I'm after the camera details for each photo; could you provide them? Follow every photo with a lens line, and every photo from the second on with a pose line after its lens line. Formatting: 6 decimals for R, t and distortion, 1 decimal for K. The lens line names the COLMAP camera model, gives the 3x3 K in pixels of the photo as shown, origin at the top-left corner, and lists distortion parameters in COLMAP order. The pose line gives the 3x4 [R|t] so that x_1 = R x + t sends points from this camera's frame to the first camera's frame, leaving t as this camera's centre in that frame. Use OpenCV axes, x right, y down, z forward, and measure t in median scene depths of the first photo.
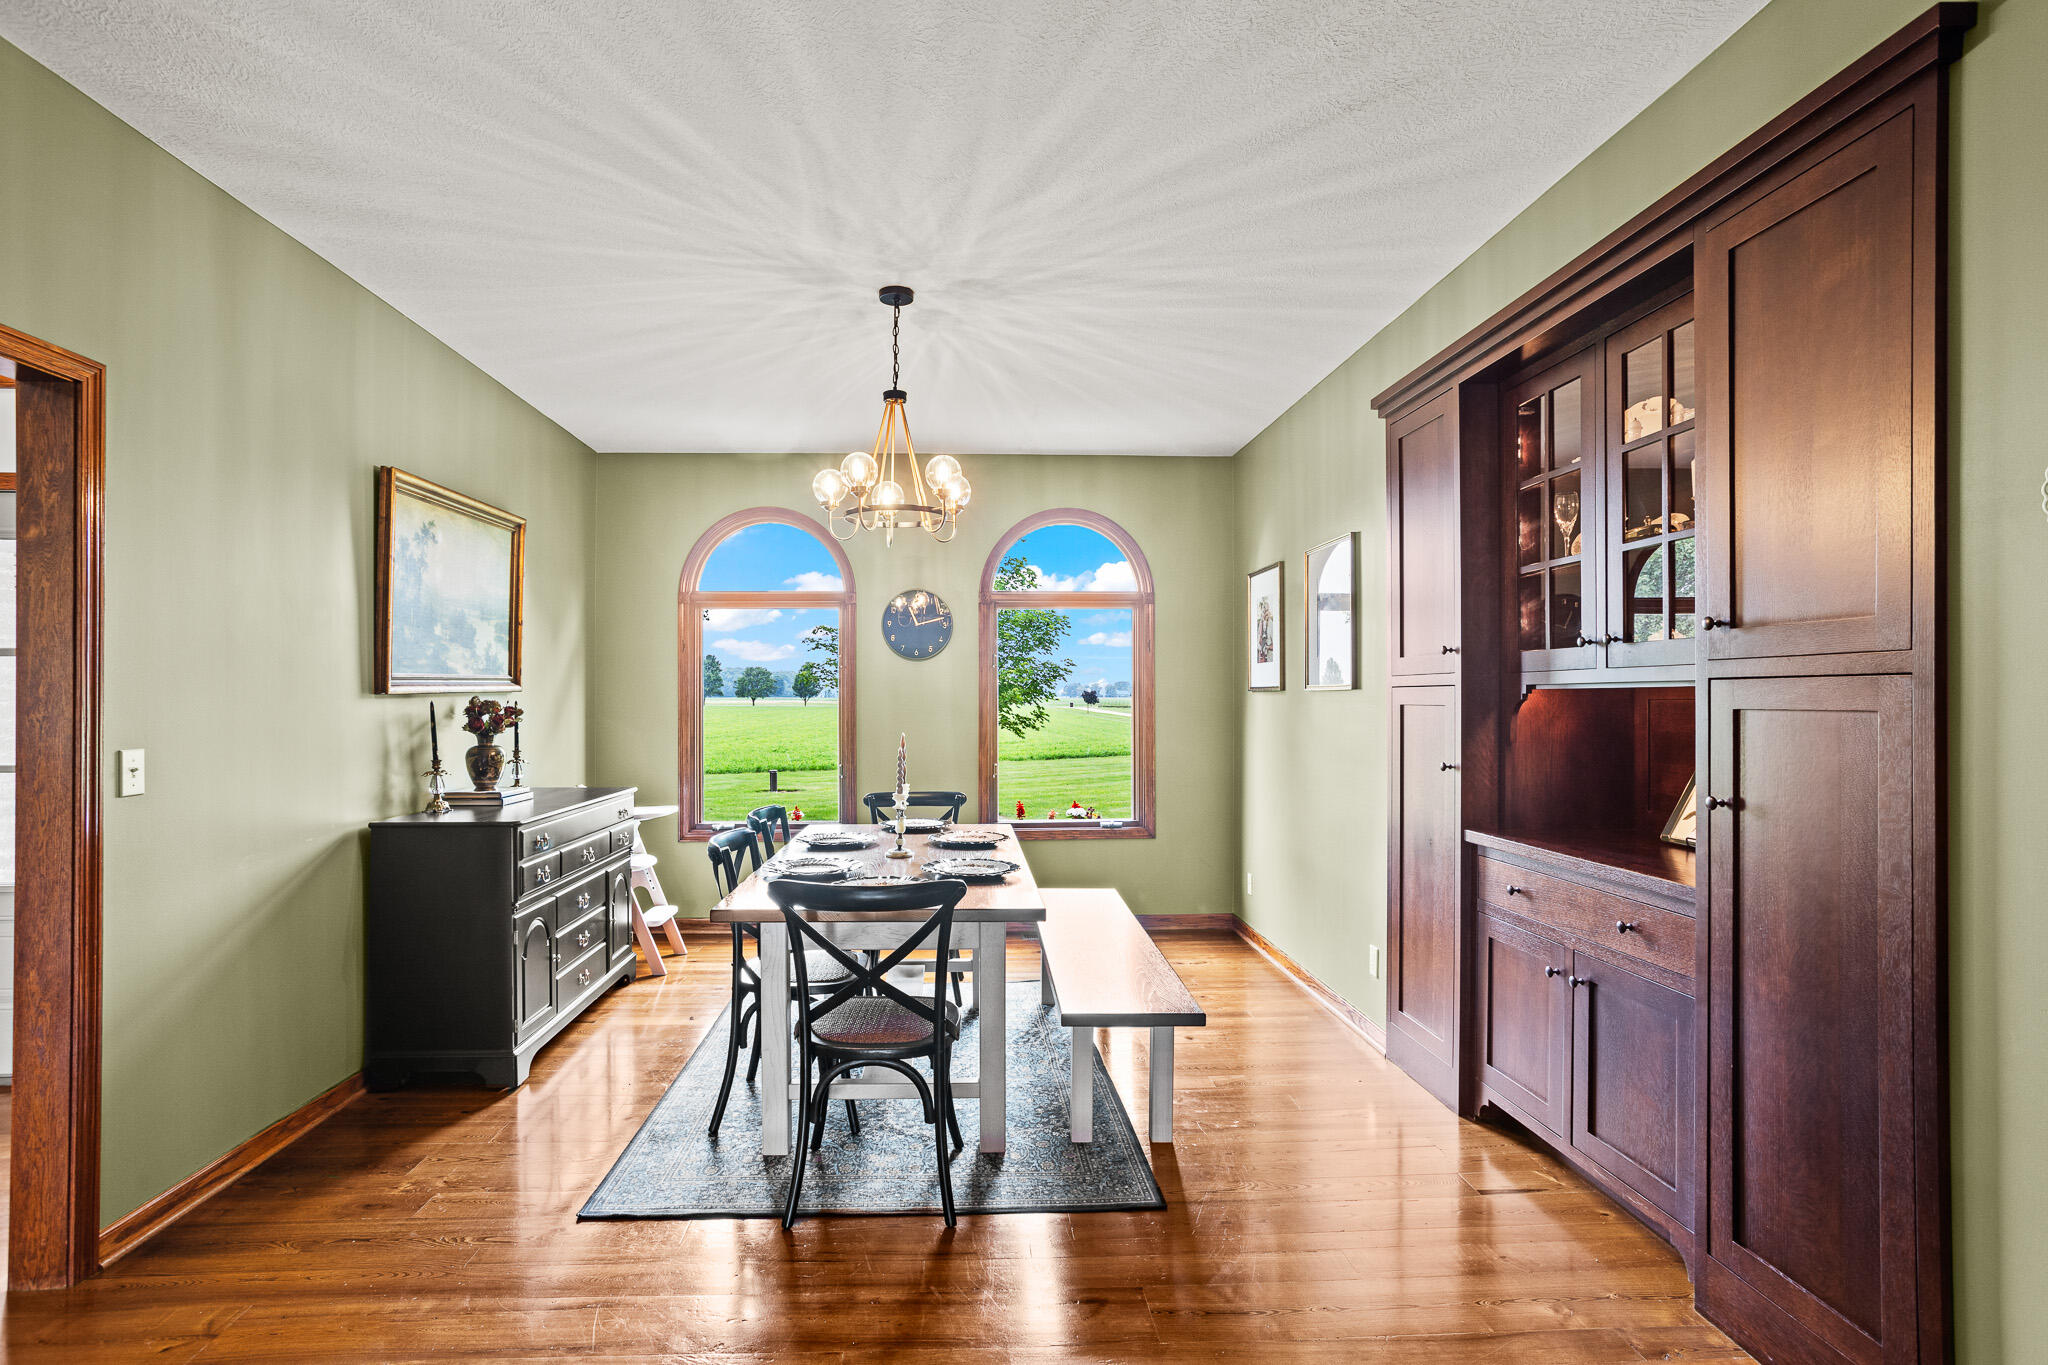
lens RADIAL K [[1019.9, 0, 990.5], [0, 1019.9, 692.6], [0, 0, 1]] dist [-0.002749, 0.006228]
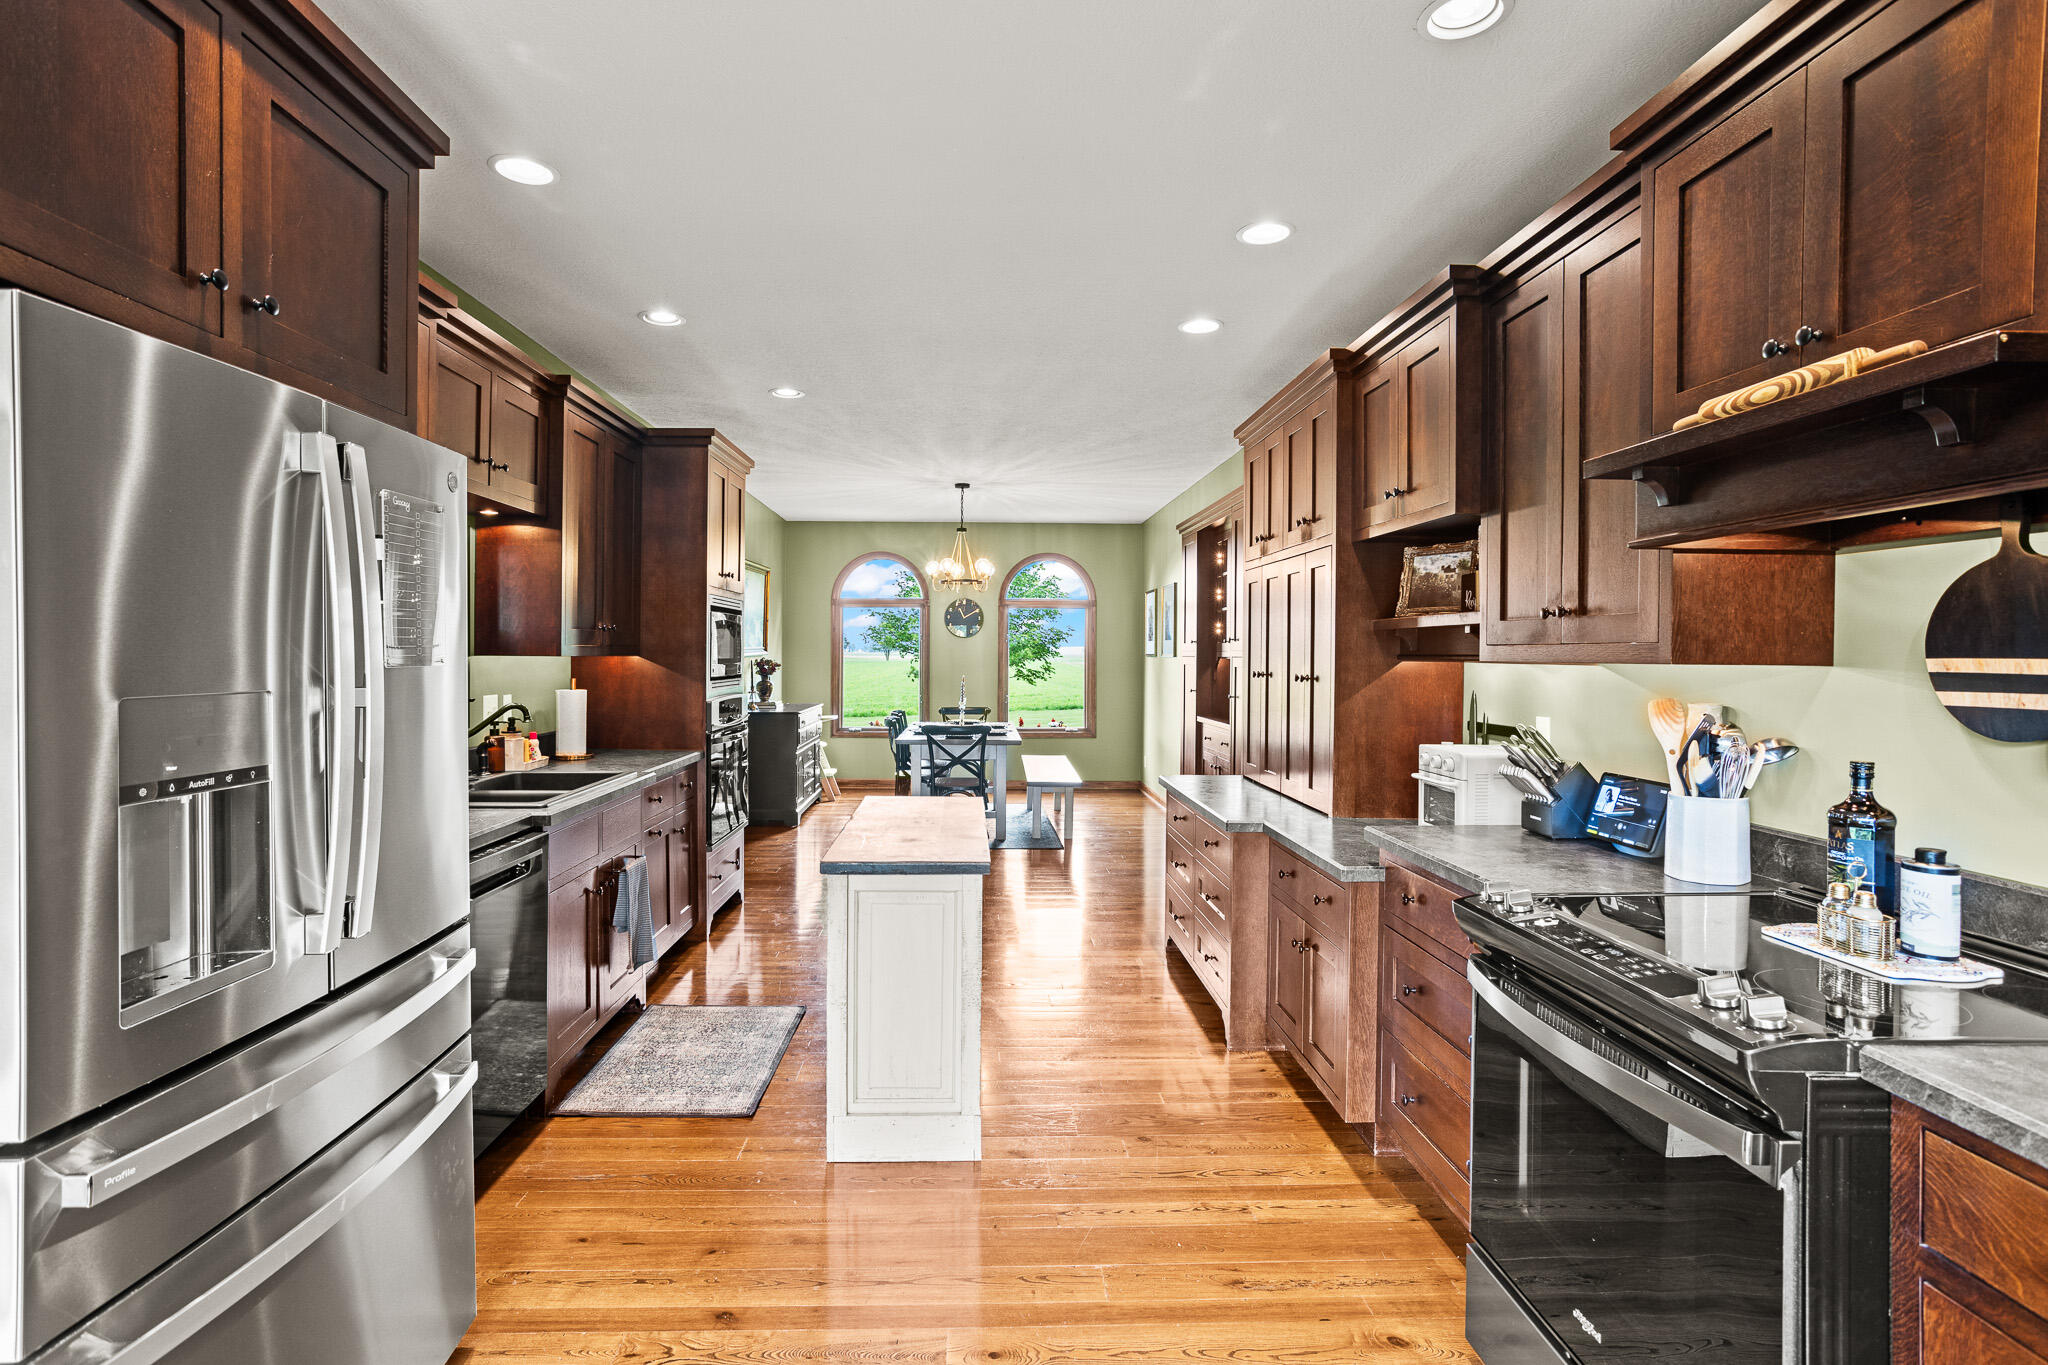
lens RADIAL K [[1001.6, 0, 994.6], [0, 1001.6, 664.1], [0, 0, 1]] dist [-0.052225, 0.028422]
pose [[0.999828, 0.006227, -0.017450, 0.021037], [-0.005940, 0.999847, 0.016455, -0.021885], [0.017550, -0.016349, 0.999712, -1.194831]]
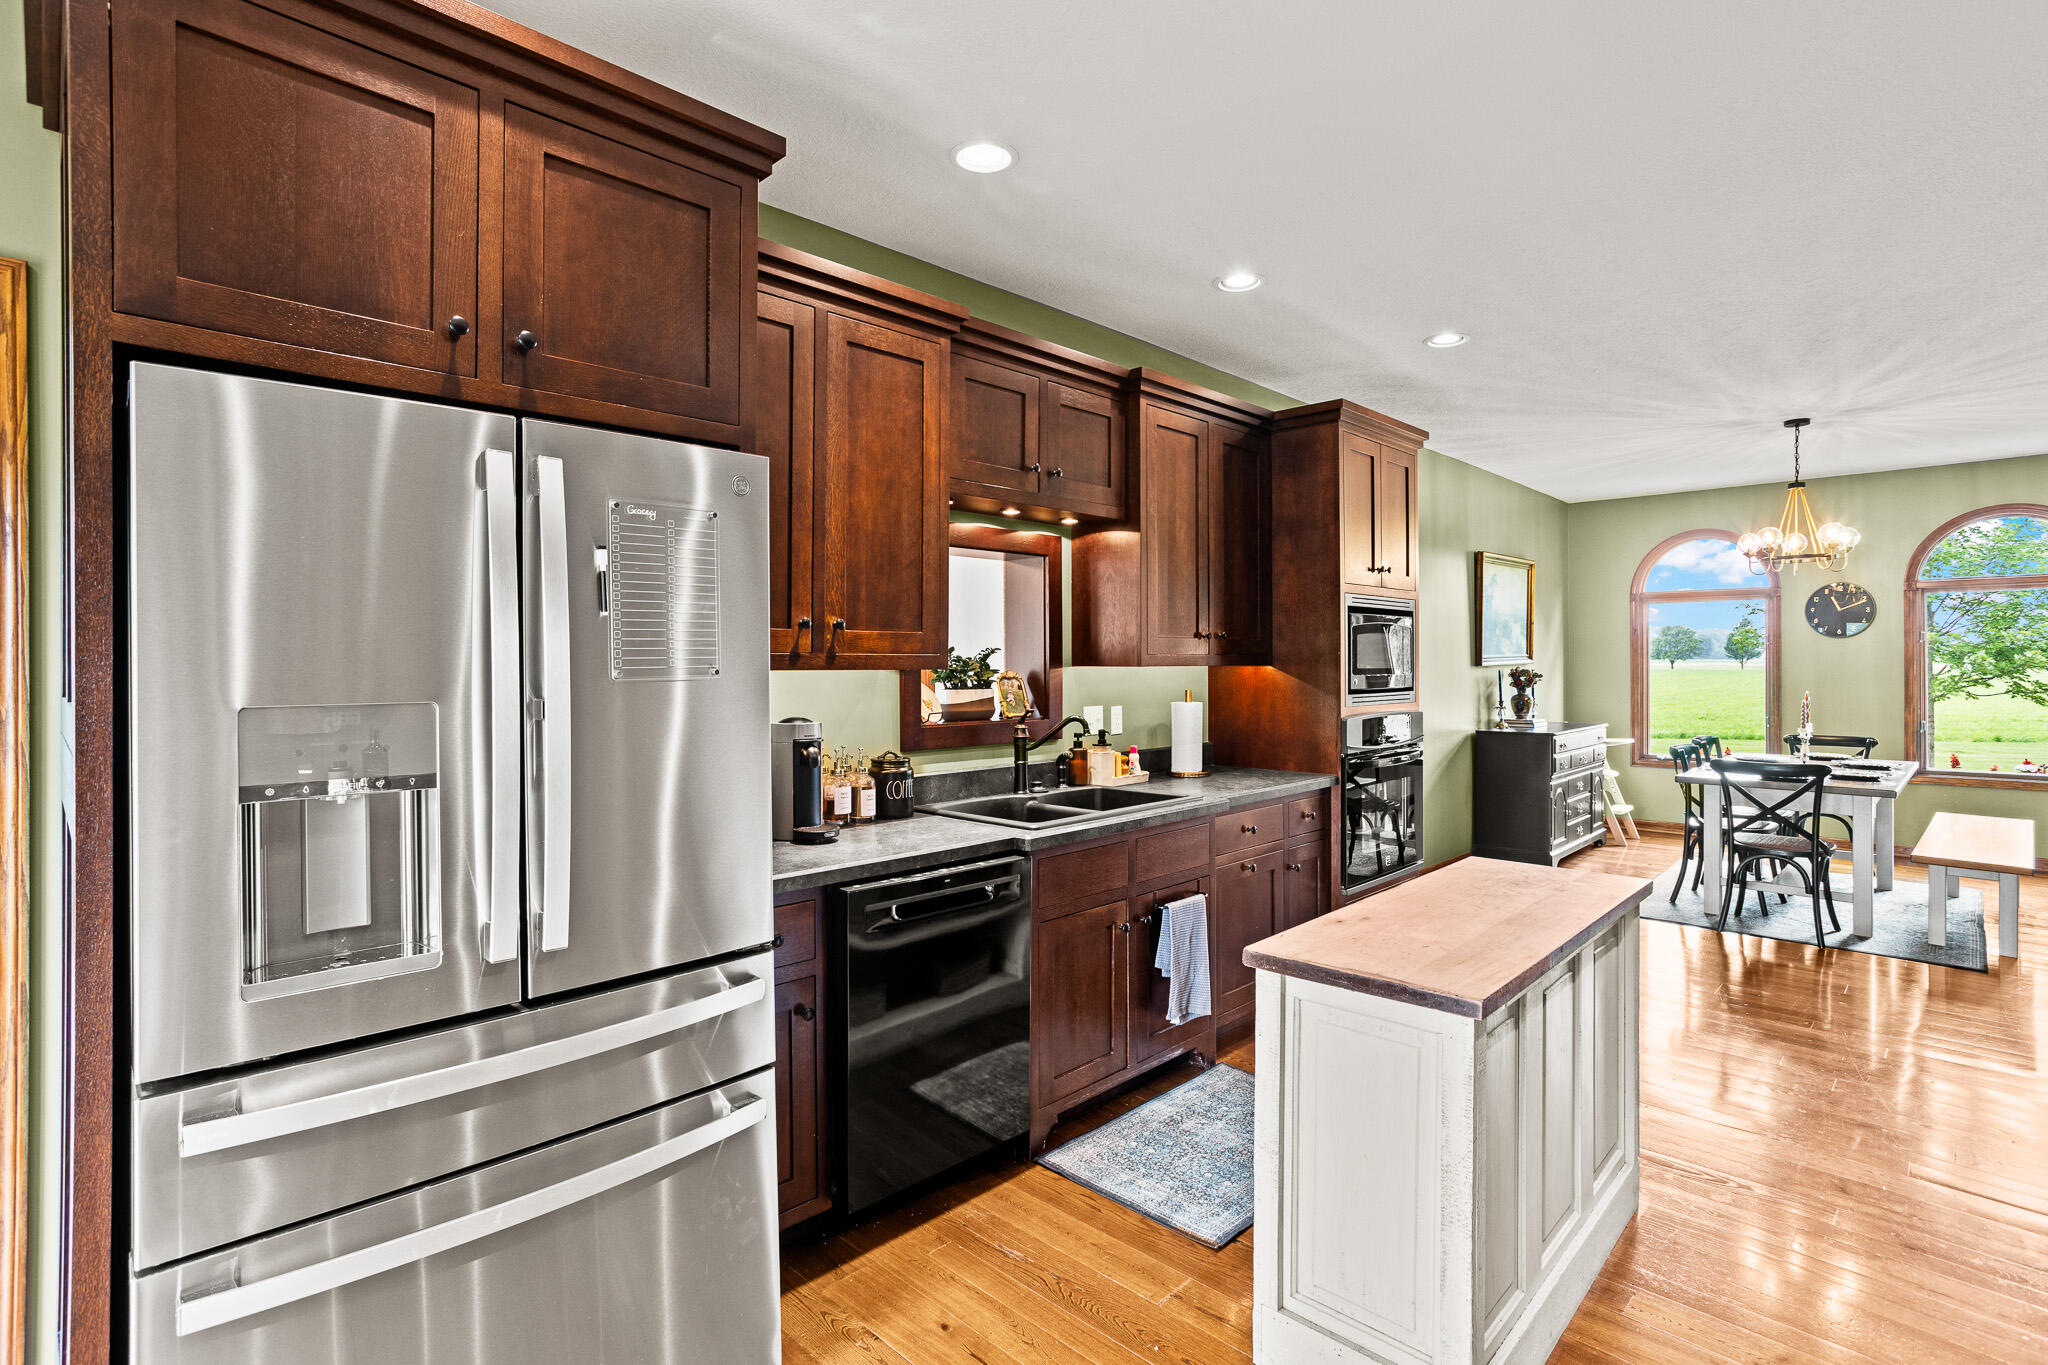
lens RADIAL K [[1001.6, 0, 1015.5], [0, 1001.6, 657.7], [0, 0, 1]] dist [-0.052225, 0.028422]
pose [[0.684418, -0.004082, -0.729079, 0.182298], [0.006286, 0.999980, 0.000301, -0.020161], [0.729063, -0.004789, 0.684430, -0.928770]]
